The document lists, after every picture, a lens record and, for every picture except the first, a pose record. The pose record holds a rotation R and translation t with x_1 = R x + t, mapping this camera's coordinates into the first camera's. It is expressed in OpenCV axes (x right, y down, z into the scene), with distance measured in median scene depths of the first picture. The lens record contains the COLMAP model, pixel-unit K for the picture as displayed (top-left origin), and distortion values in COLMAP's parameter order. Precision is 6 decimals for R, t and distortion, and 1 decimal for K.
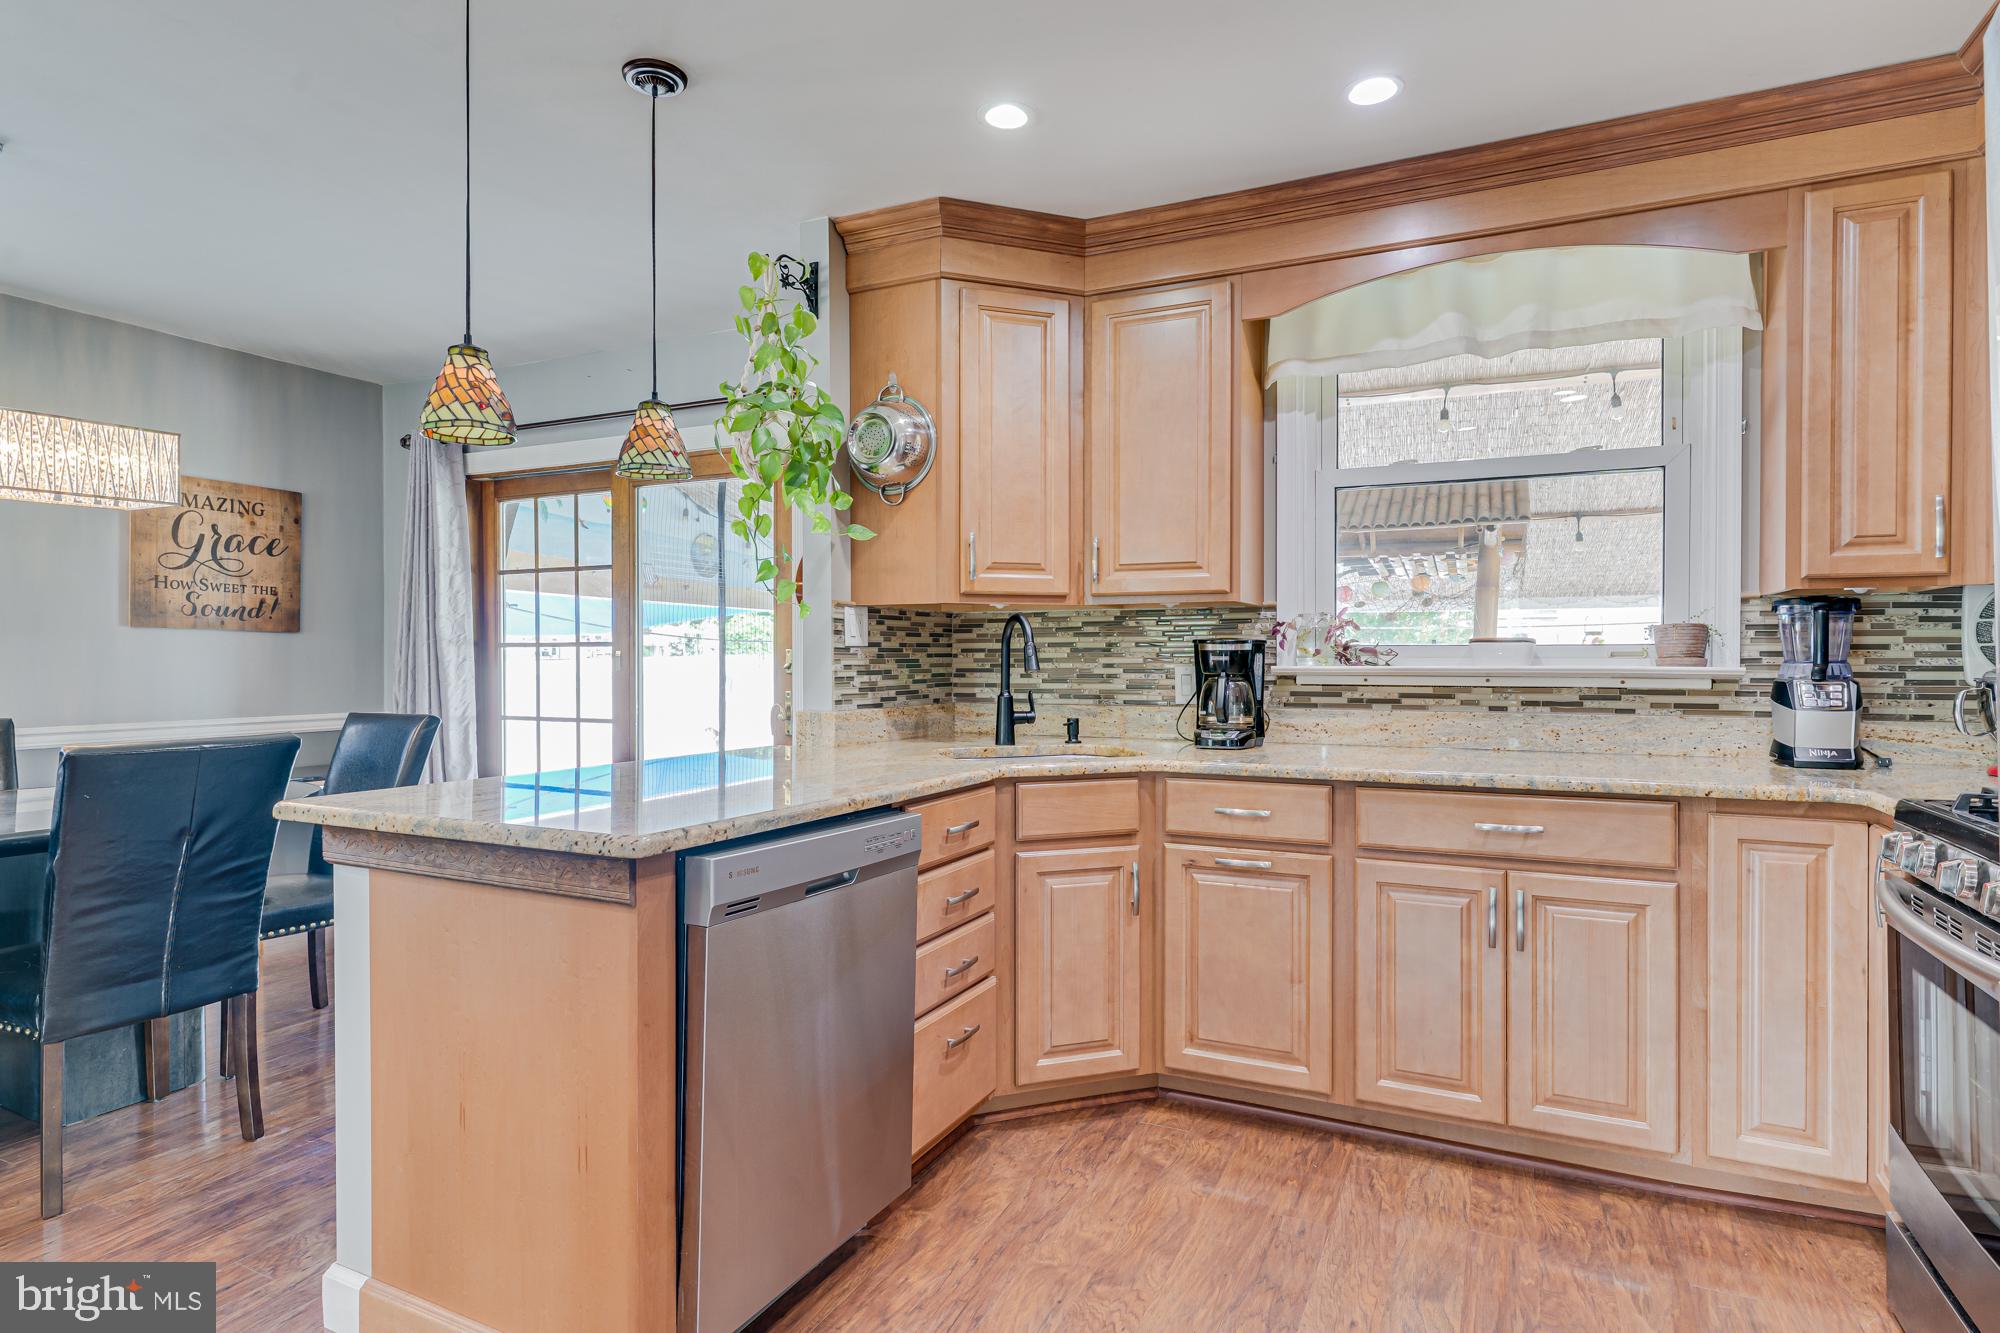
lens RADIAL K [[1052.8, 0, 1000.0], [0, 1052.8, 666.5], [0, 0, 1]] dist [-0.000202, -0.000106]
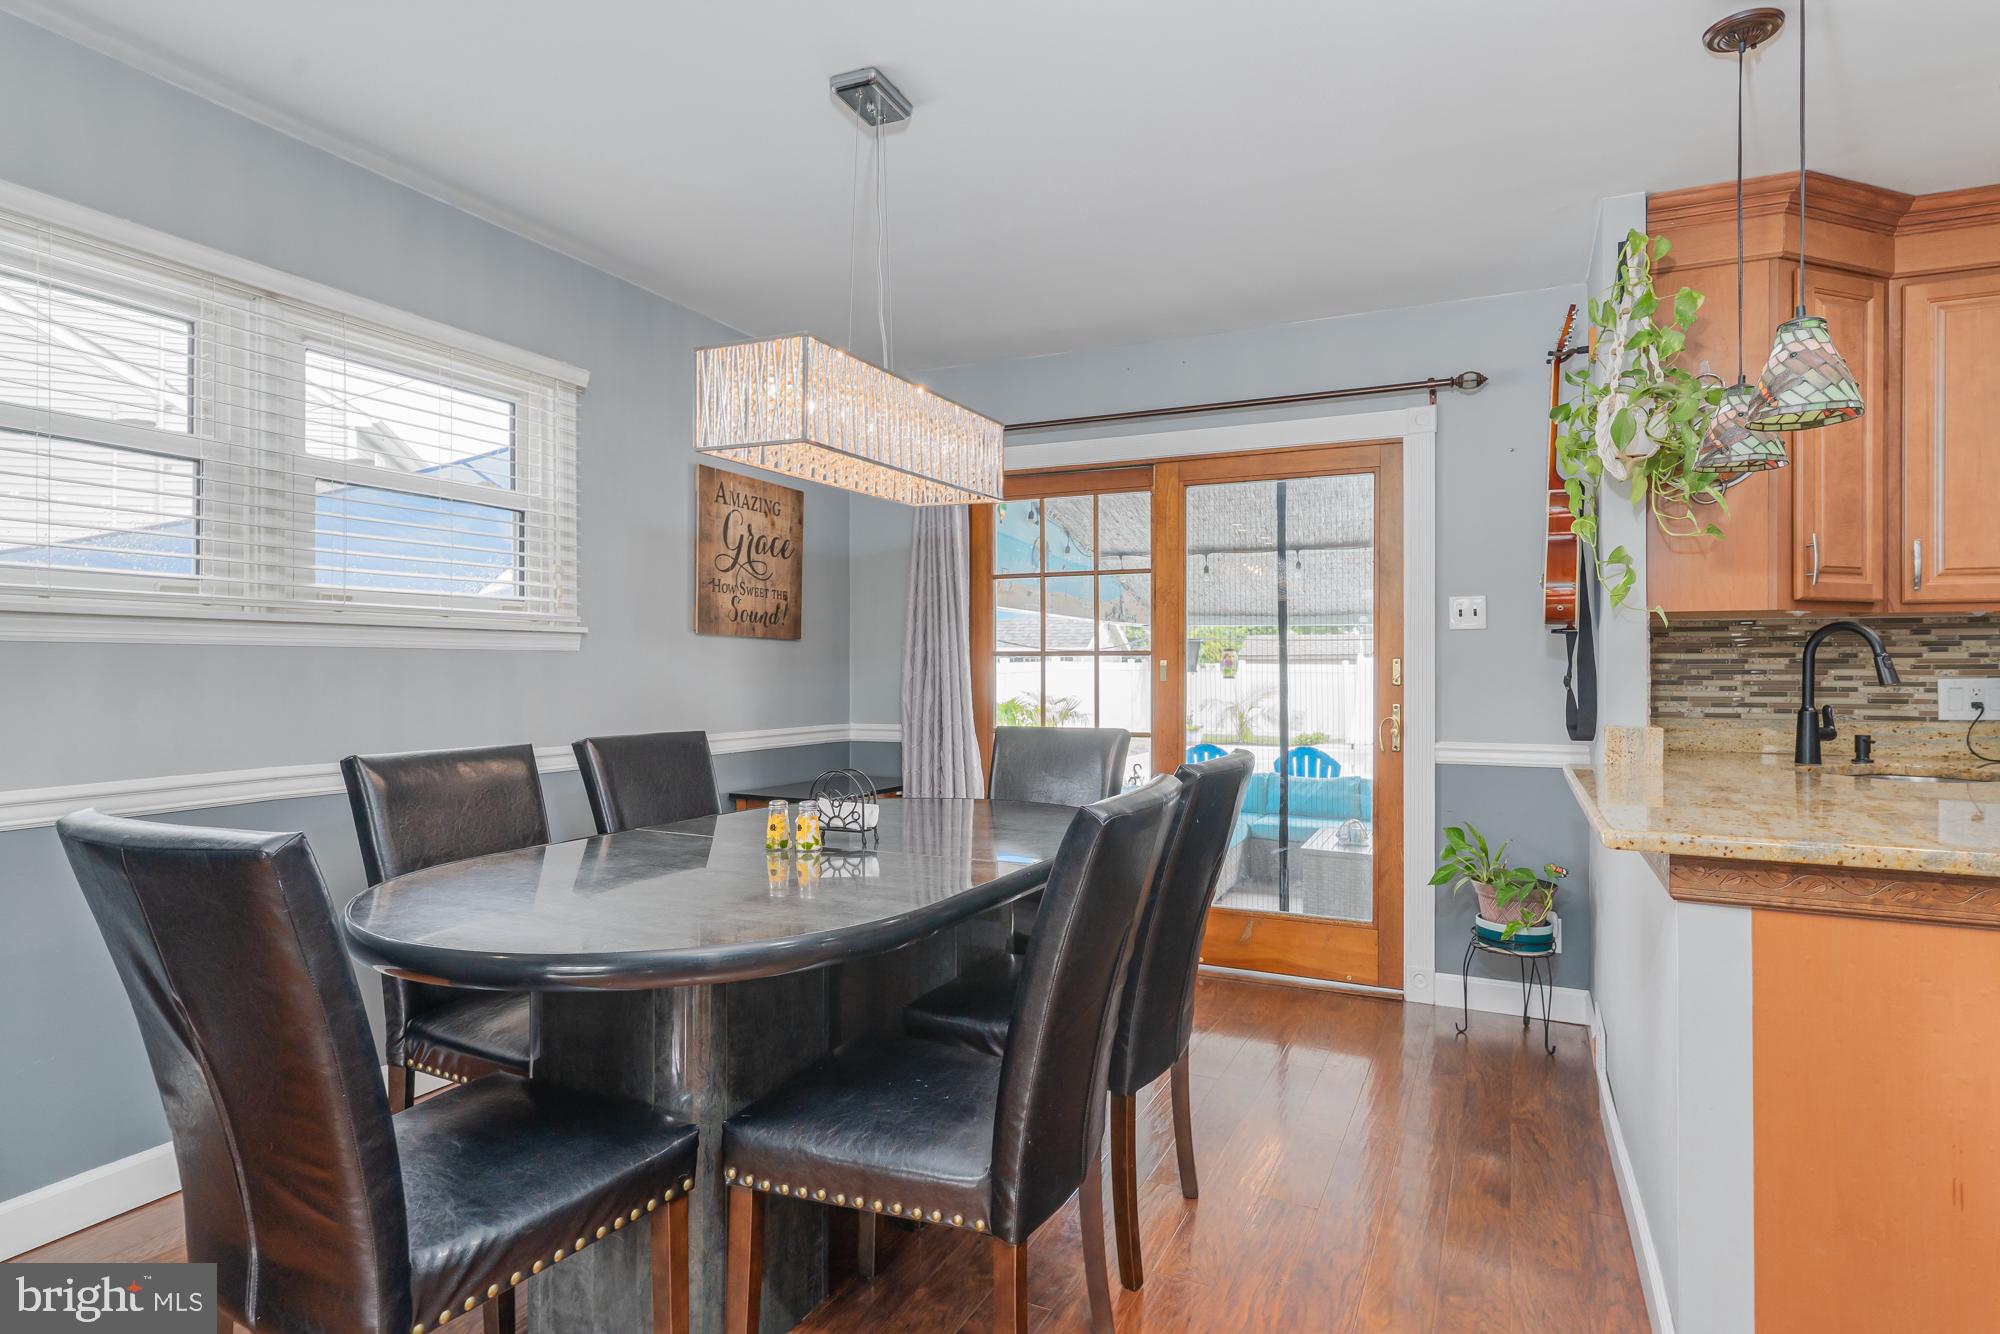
lens RADIAL K [[1076.2, 0, 1000.0], [0, 1076.2, 667.0], [0, 0, 1]] dist [0.002680, -0.000743]
pose [[0.999990, 0.003144, -0.003231, -0.529708], [-0.003173, 0.999955, -0.008995, 0.000256], [0.003202, 0.009006, 0.999954, 0.040072]]
